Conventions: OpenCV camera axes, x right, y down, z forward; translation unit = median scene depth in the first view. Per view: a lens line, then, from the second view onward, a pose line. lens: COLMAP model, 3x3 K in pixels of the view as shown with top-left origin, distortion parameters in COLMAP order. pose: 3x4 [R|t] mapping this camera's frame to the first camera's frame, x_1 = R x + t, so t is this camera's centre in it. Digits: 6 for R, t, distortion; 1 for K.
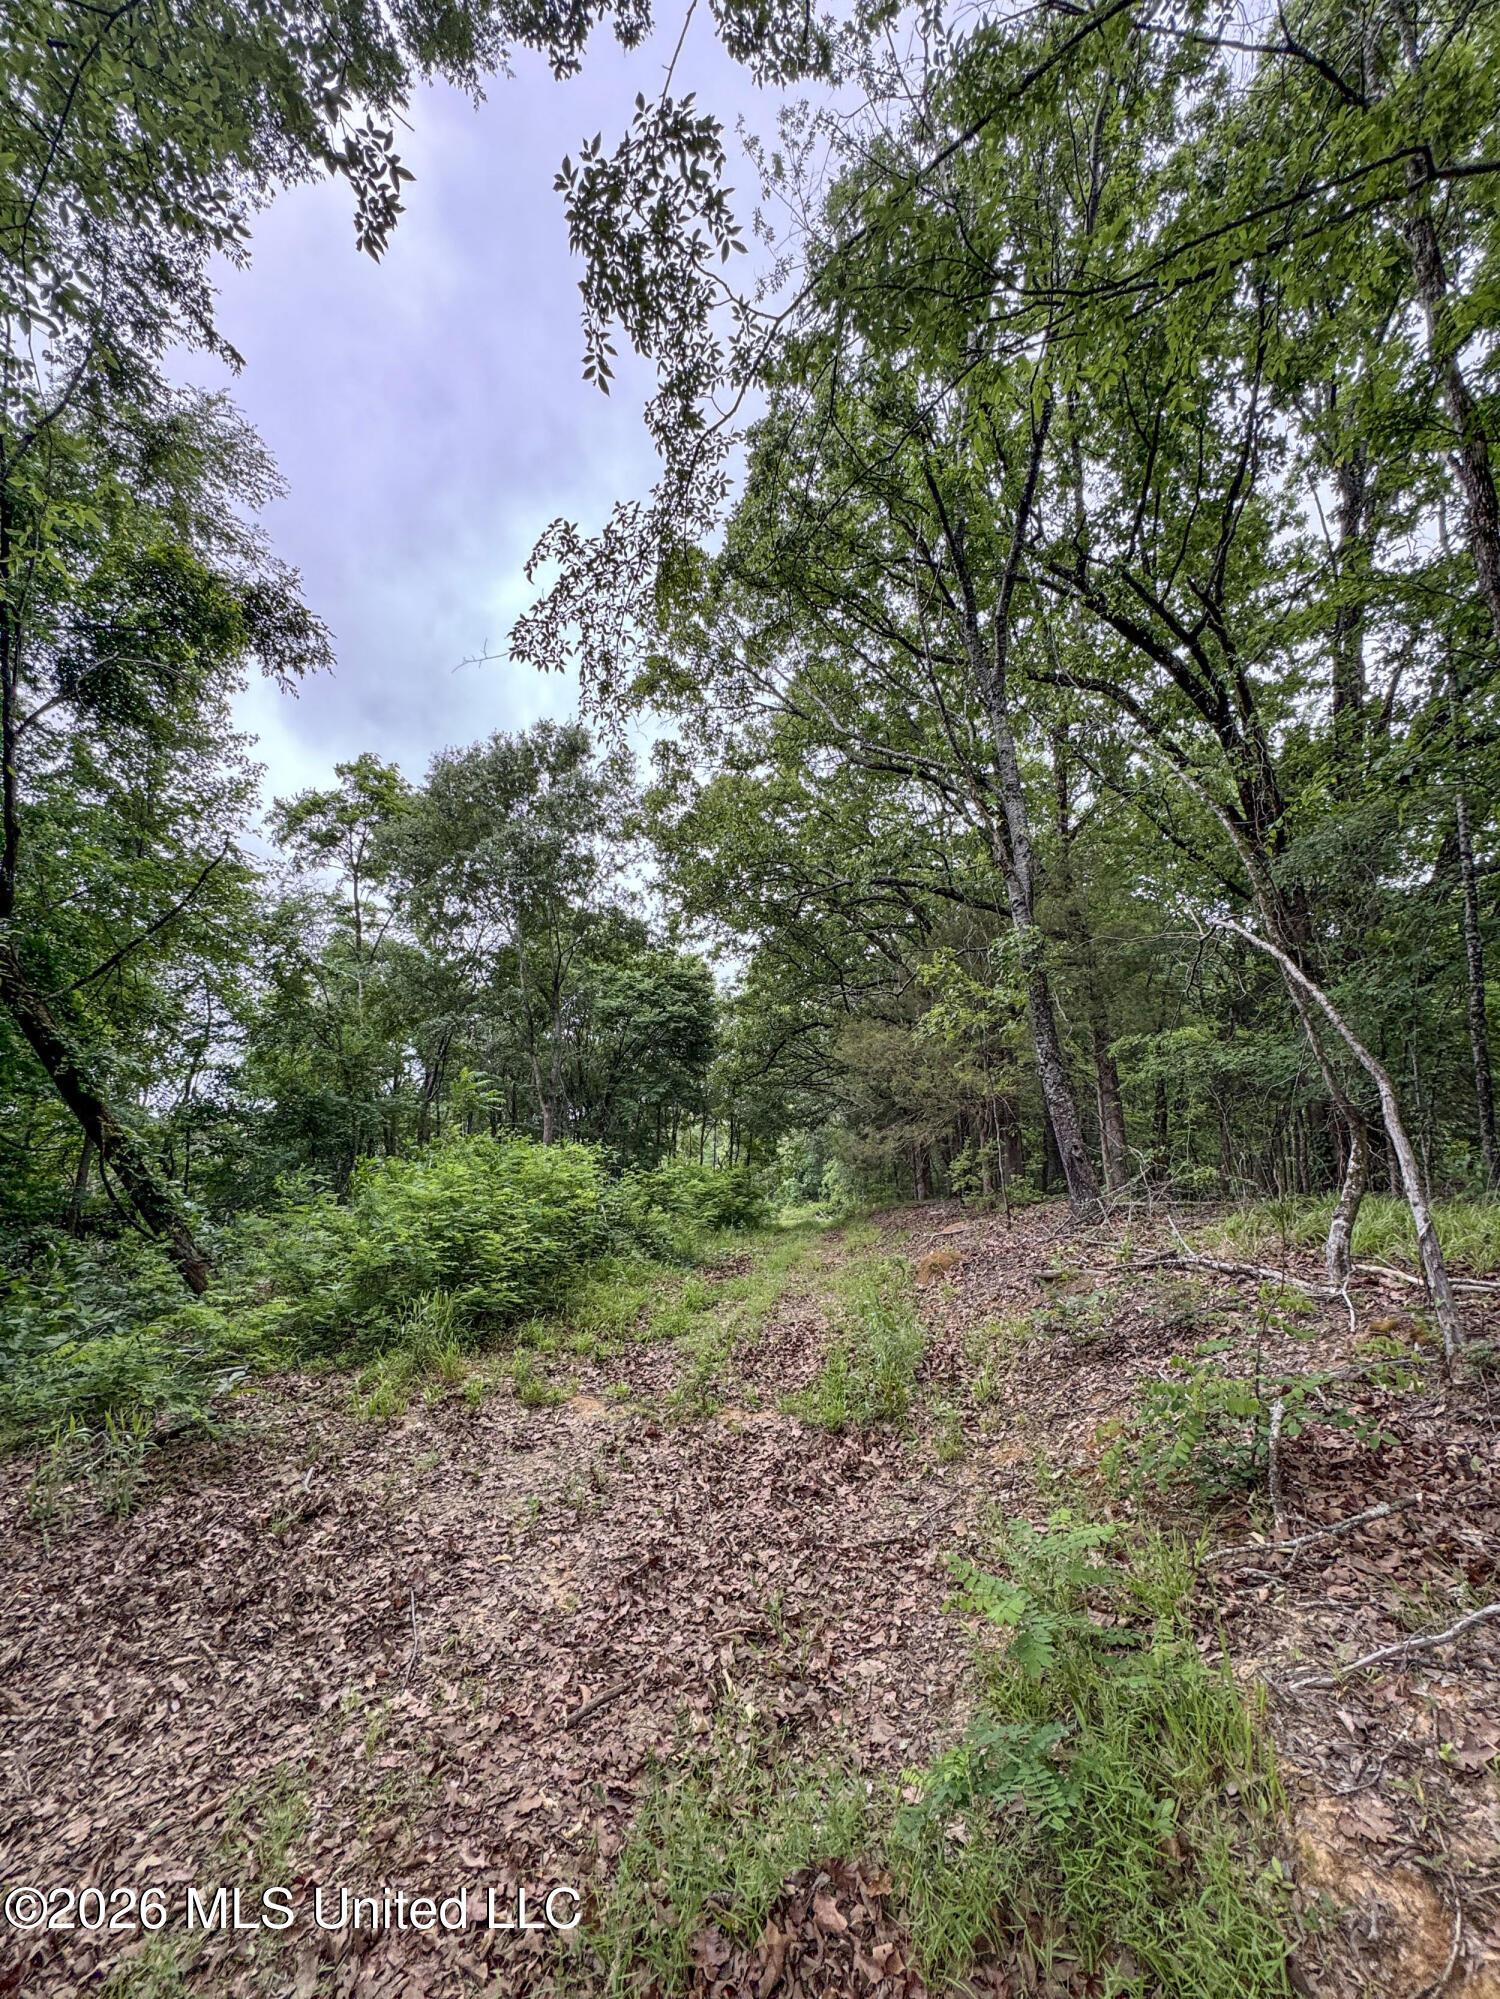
lens RADIAL K [[804.1, 0, 751.3], [0, 804.1, 994.7], [0, 0, 1]] dist [-0.000449, -0.000102]
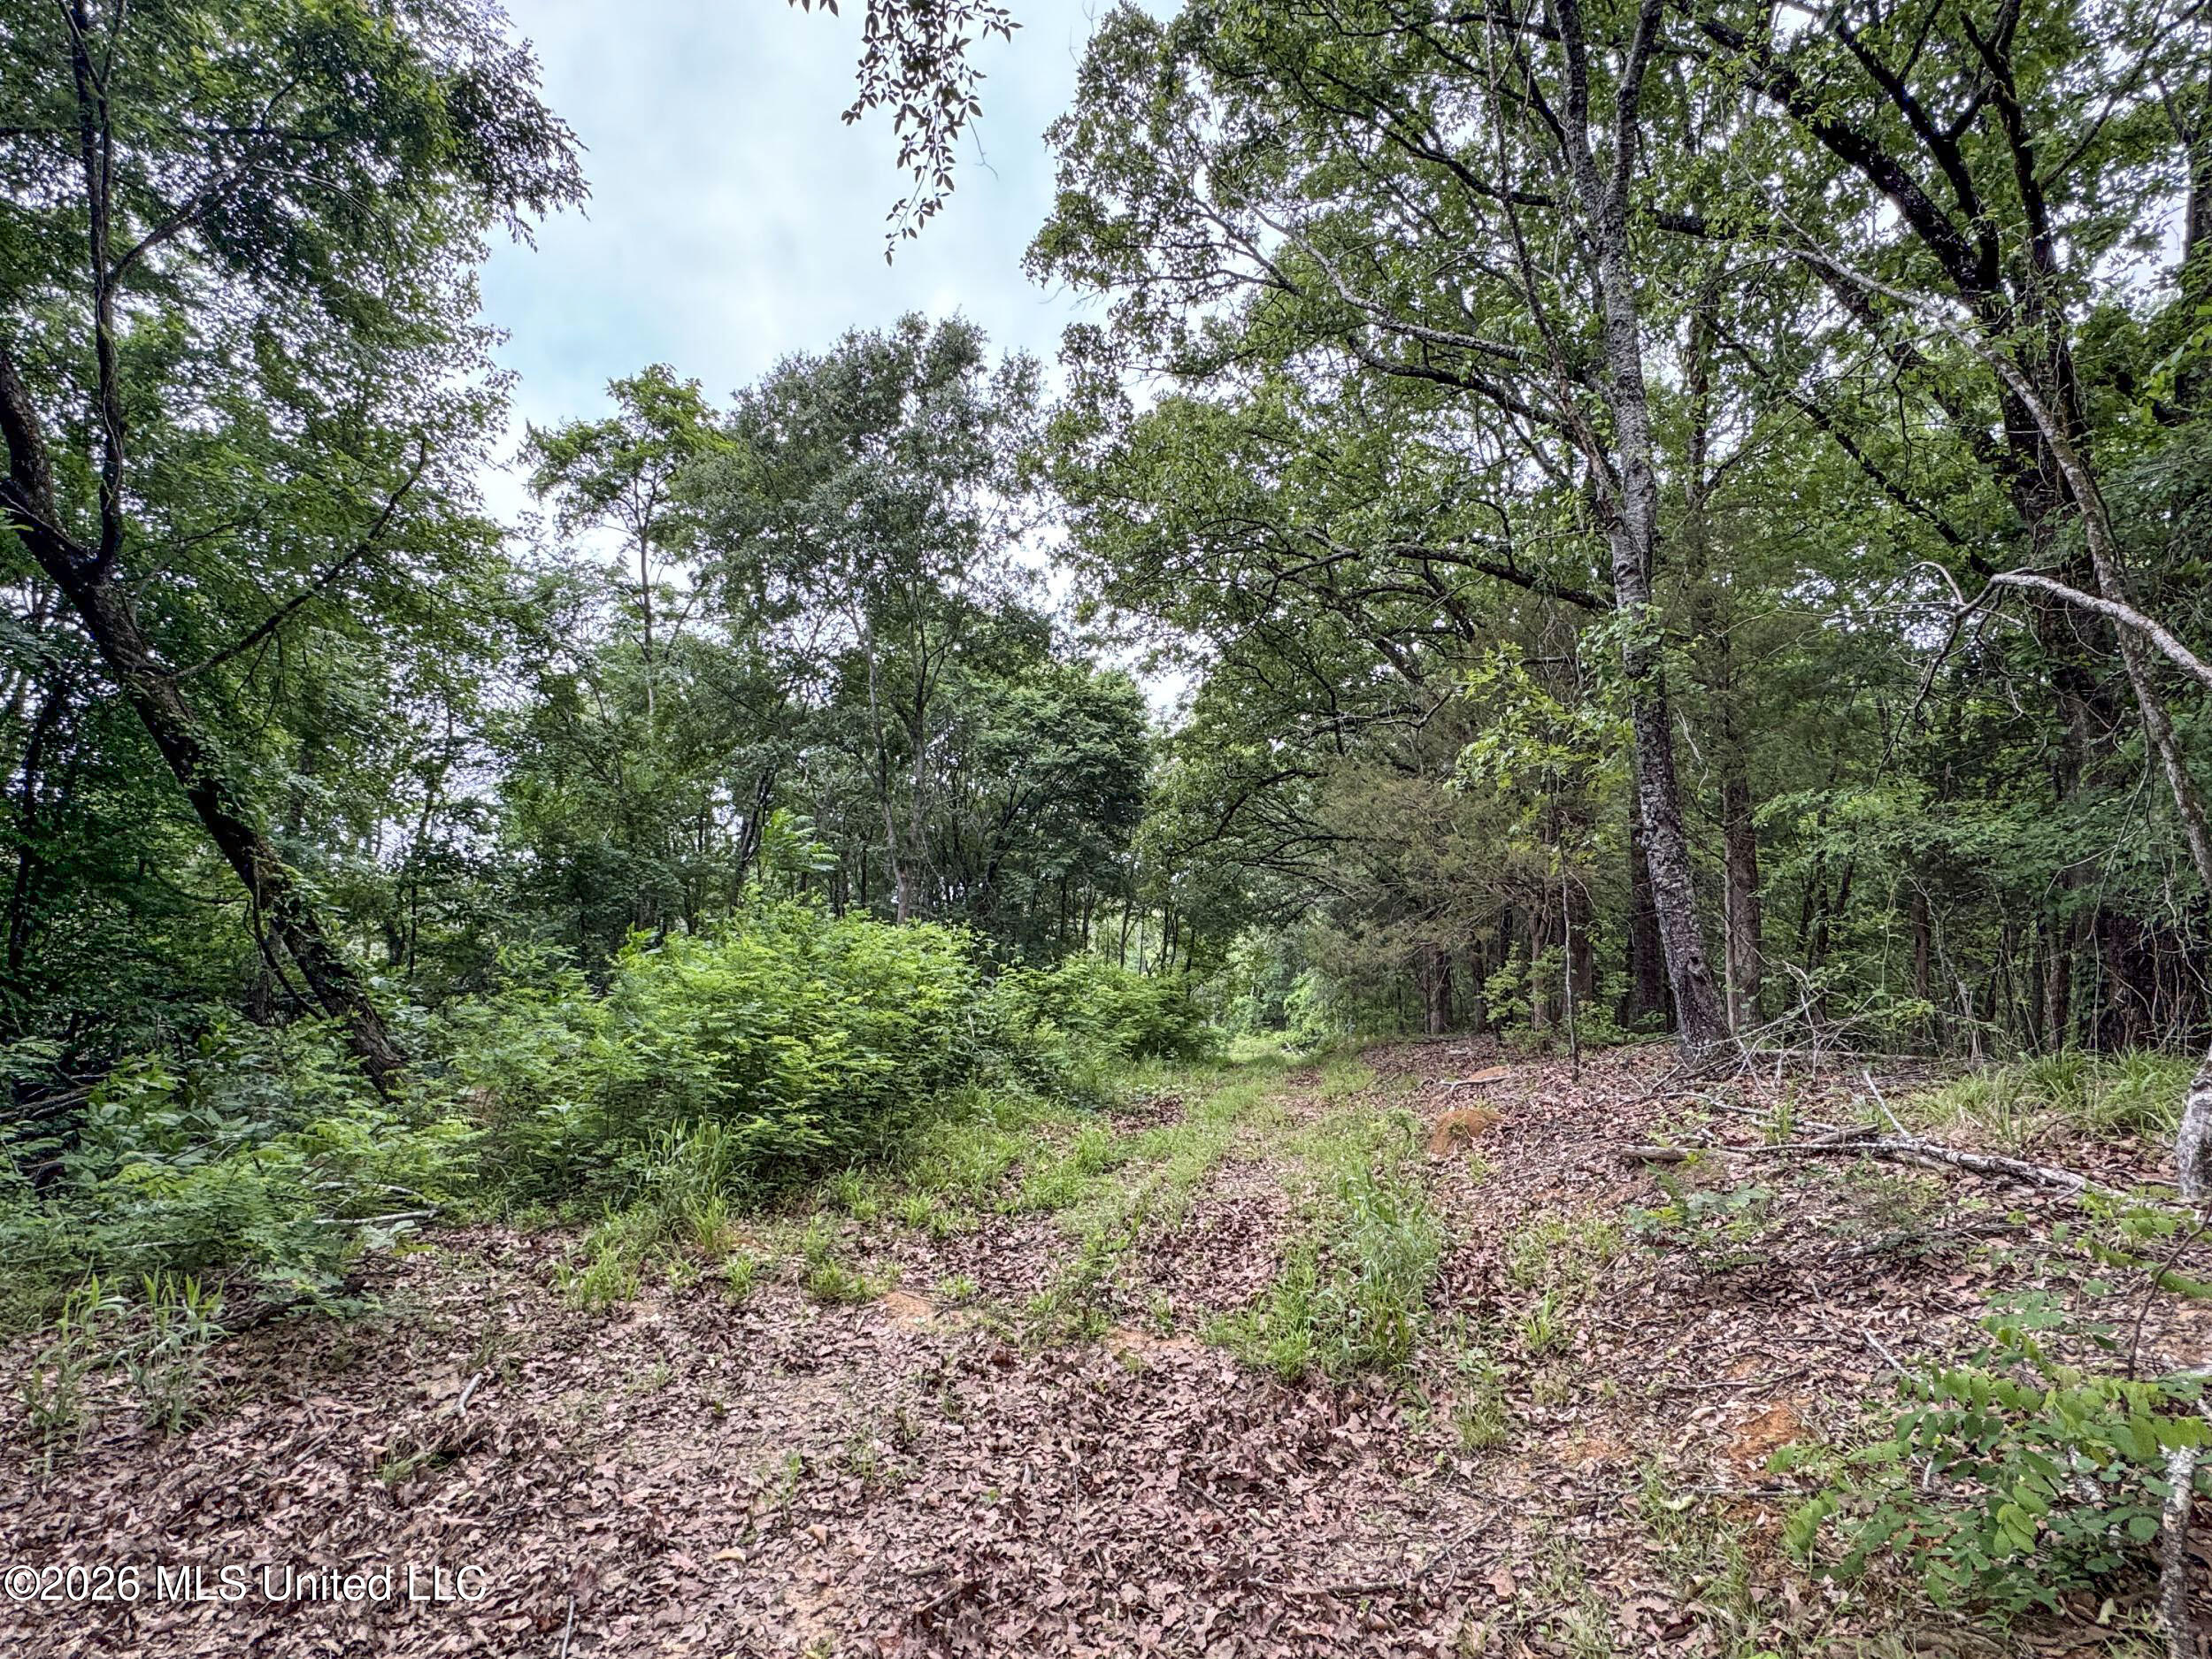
lens RADIAL K [[1096.6, 0, 1111.2], [0, 1096.6, 836.6], [0, 0, 1]] dist [-0.001593, 0.000430]
pose [[0.995801, 0.037509, -0.083513, 0.014670], [-0.030679, 0.996191, 0.081617, 0.042506], [0.086256, -0.078712, 0.993159, 0.127227]]
